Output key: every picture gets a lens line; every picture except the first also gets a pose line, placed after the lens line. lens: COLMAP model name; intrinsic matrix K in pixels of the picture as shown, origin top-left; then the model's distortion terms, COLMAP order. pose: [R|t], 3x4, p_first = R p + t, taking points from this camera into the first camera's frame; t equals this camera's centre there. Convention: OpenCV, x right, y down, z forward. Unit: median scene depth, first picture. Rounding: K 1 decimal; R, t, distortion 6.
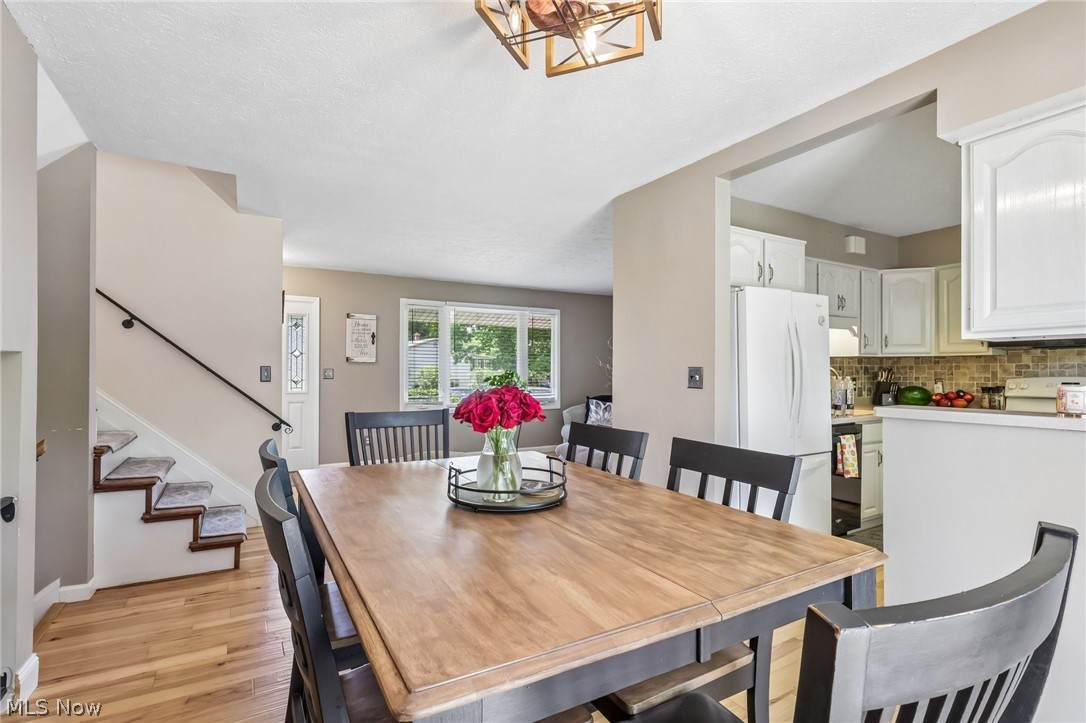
lens RADIAL K [[503.9, 0, 538.0], [0, 503.9, 369.4], [0, 0, 1]] dist [0.001229, 0.000167]
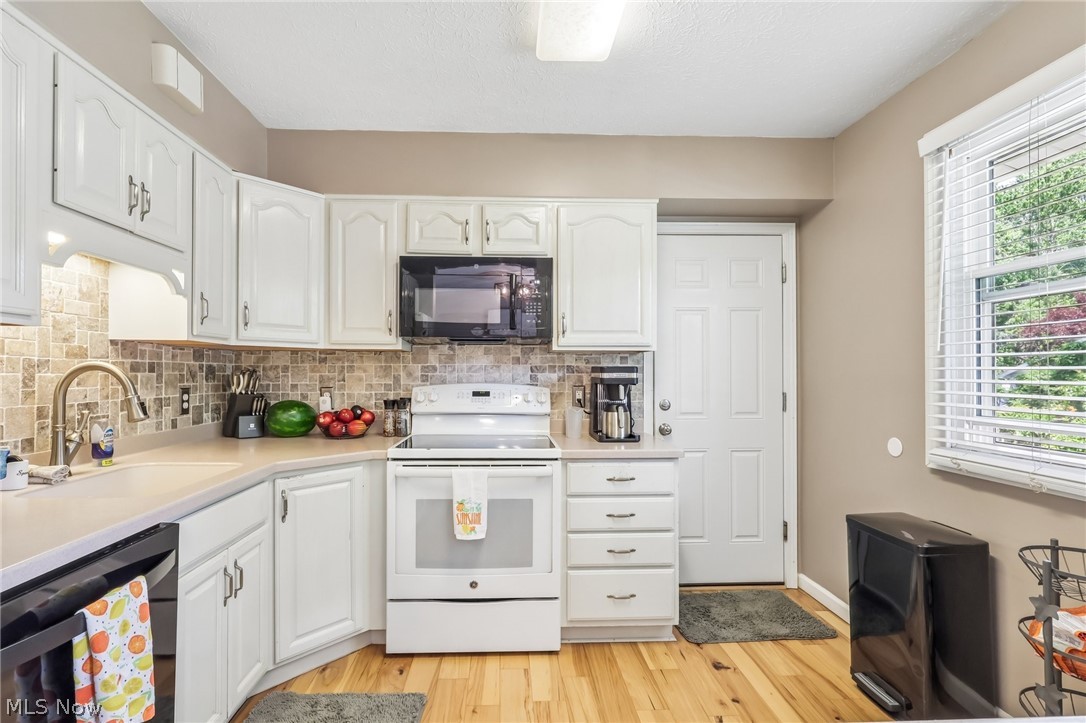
lens RADIAL K [[521.8, 0, 520.7], [0, 521.8, 373.9], [0, 0, 1]] dist [-0.002530, 0.000032]
pose [[0.467874, 0.004397, 0.883784, 0.369624], [-0.008120, 0.999967, -0.000676, 0.001076], [-0.883758, -0.006860, 0.467894, 0.528428]]
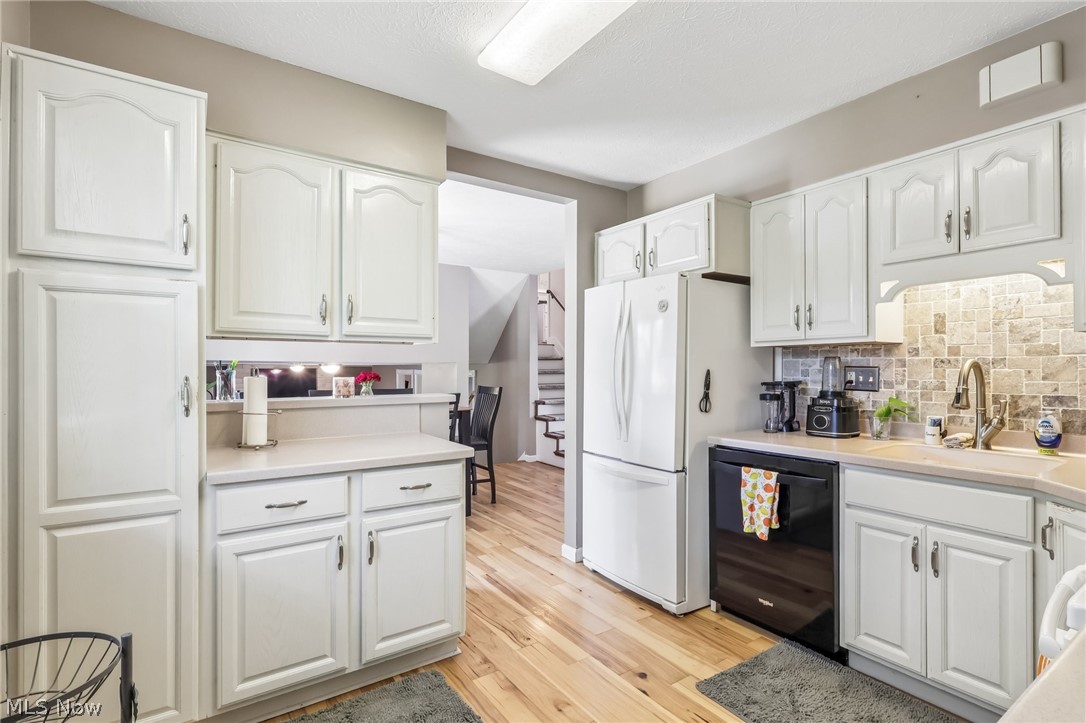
lens RADIAL K [[518.9, 0, 544.4], [0, 518.9, 368.2], [0, 0, 1]] dist [-0.003532, -0.000218]
pose [[0.075502, 0.000105, -0.997146, 1.018334], [0.007054, 0.999975, 0.000639, -0.000721], [0.997121, -0.007082, 0.075500, 0.553704]]
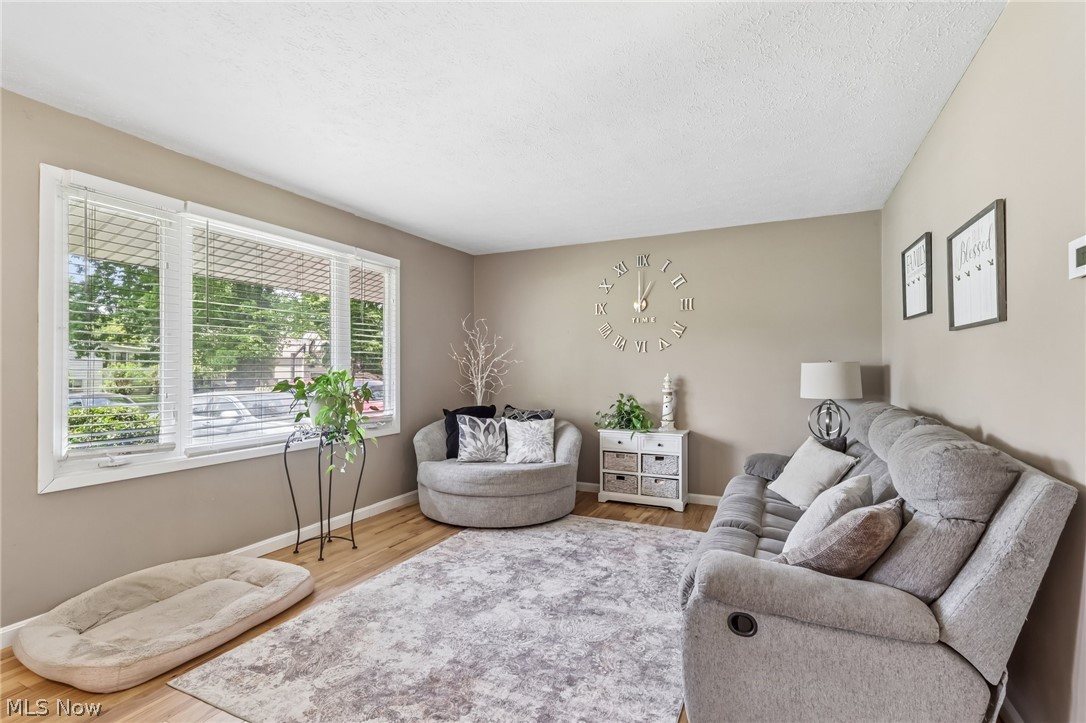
lens RADIAL K [[511.1, 0, 539.4], [0, 511.1, 363.5], [0, 0, 1]] dist [-0.002761, 0.000034]
pose [[0.830726, -0.000171, 0.556681, -0.272727], [0.002690, 0.999990, -0.003707, 0.001954], [-0.556675, 0.004577, 0.830718, 0.779179]]
